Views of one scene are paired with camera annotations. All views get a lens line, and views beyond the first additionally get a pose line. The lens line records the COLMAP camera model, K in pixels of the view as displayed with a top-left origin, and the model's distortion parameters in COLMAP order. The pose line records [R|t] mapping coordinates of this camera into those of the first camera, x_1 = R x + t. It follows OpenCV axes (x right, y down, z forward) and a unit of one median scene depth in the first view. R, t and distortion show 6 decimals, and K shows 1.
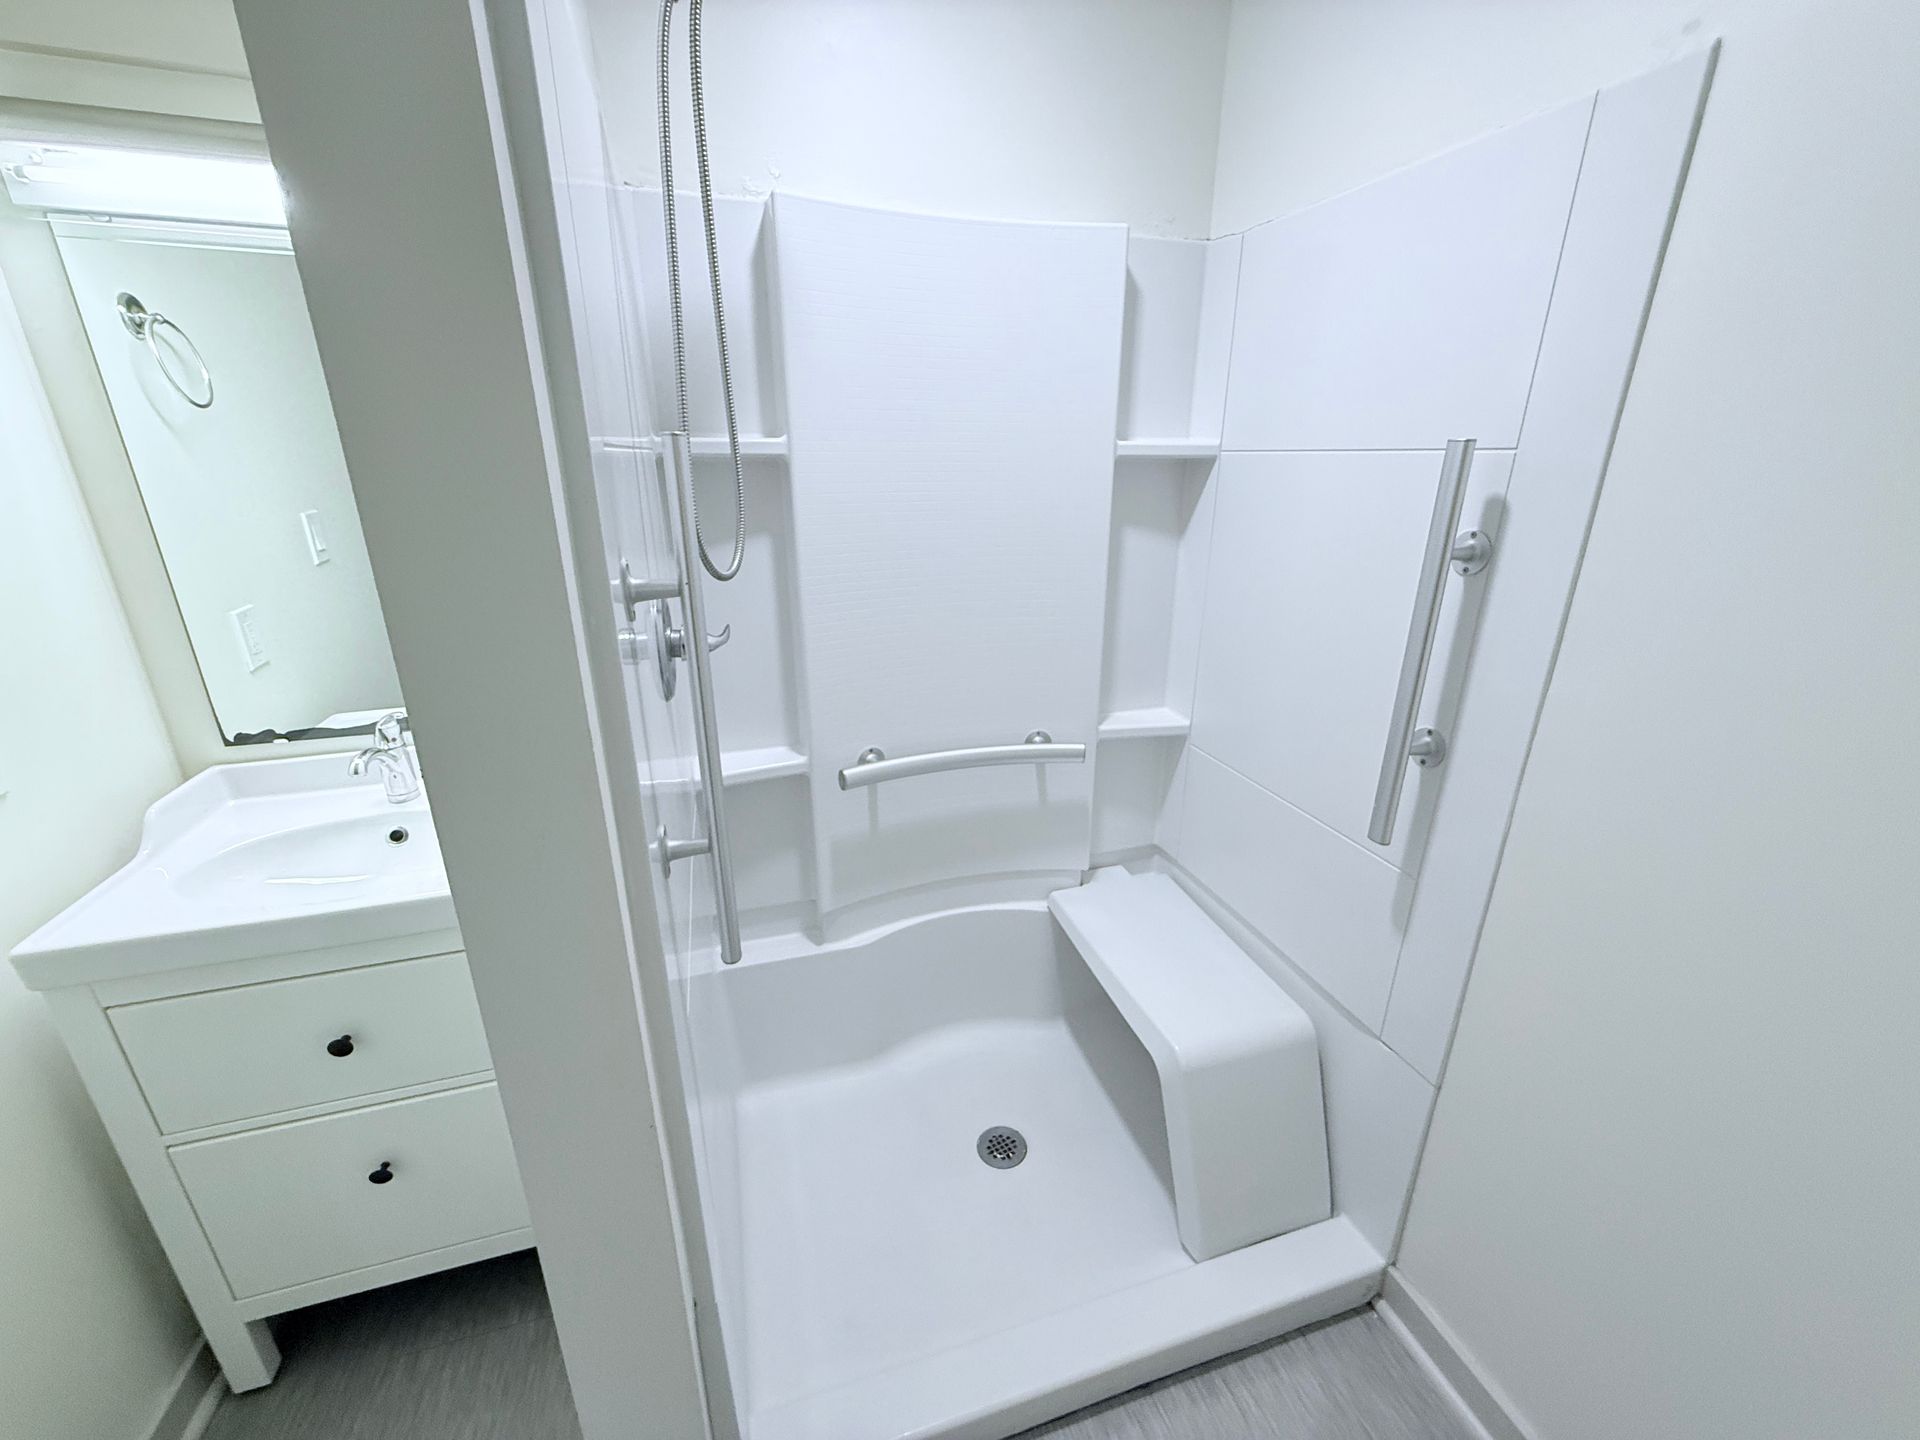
lens RADIAL K [[770.1, 0, 955.3], [0, 770.1, 721.1], [0, 0, 1]] dist [0.000915, -0.000256]
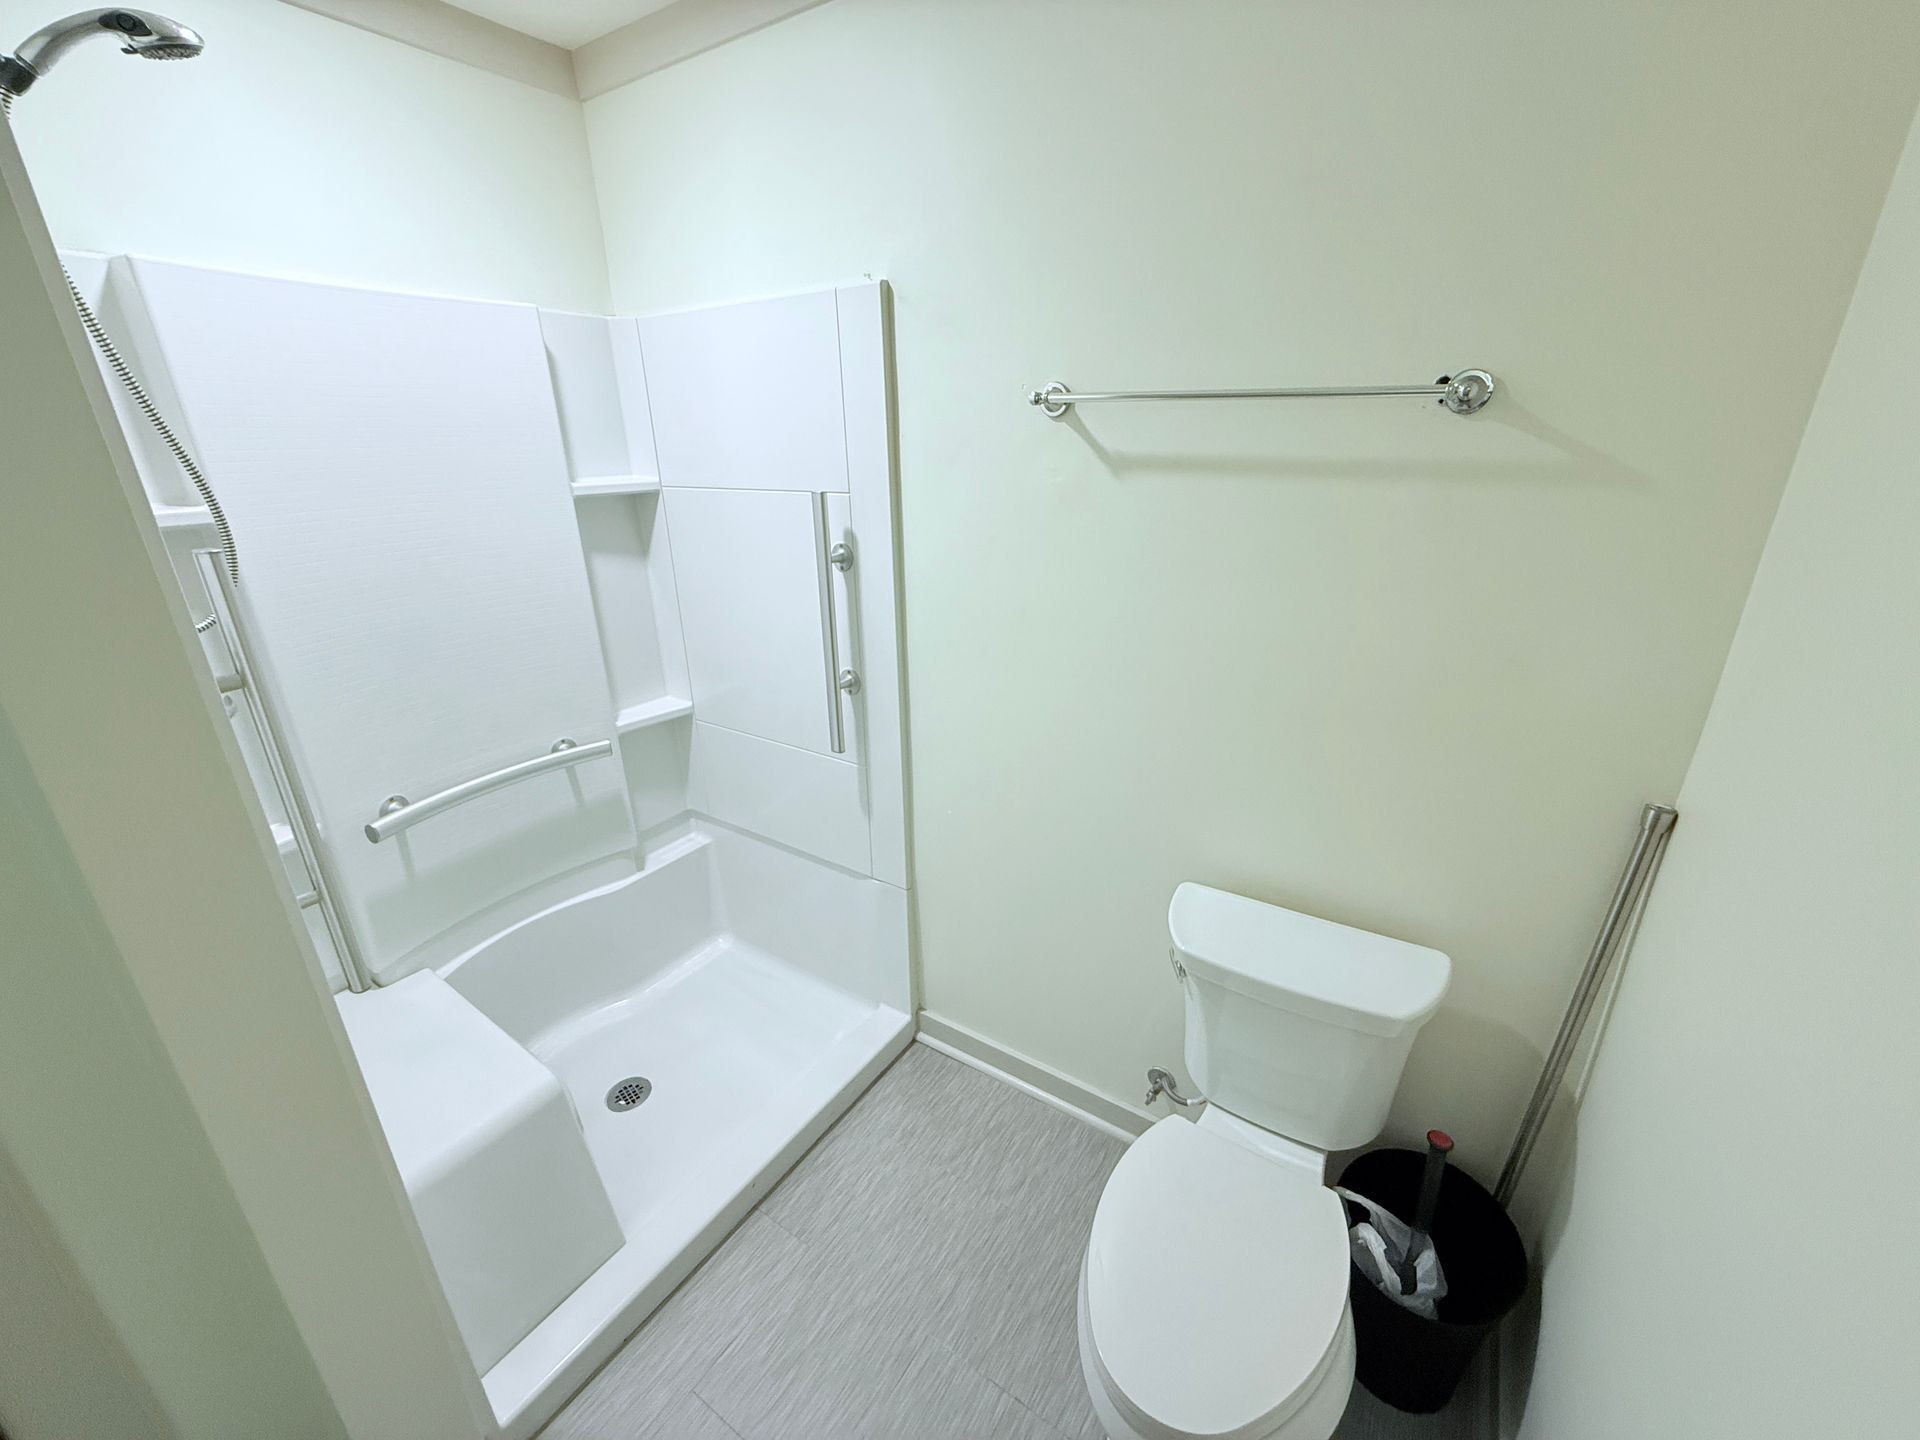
lens RADIAL K [[770.1, 0, 972.1], [0, 770.1, 718.2], [0, 0, 1]] dist [0.000915, -0.000256]
pose [[0.757899, -0.234568, 0.608742, -0.122002], [0.224181, 0.969941, 0.094638, 0.009822], [-0.612643, 0.064743, 0.787703, -0.273175]]
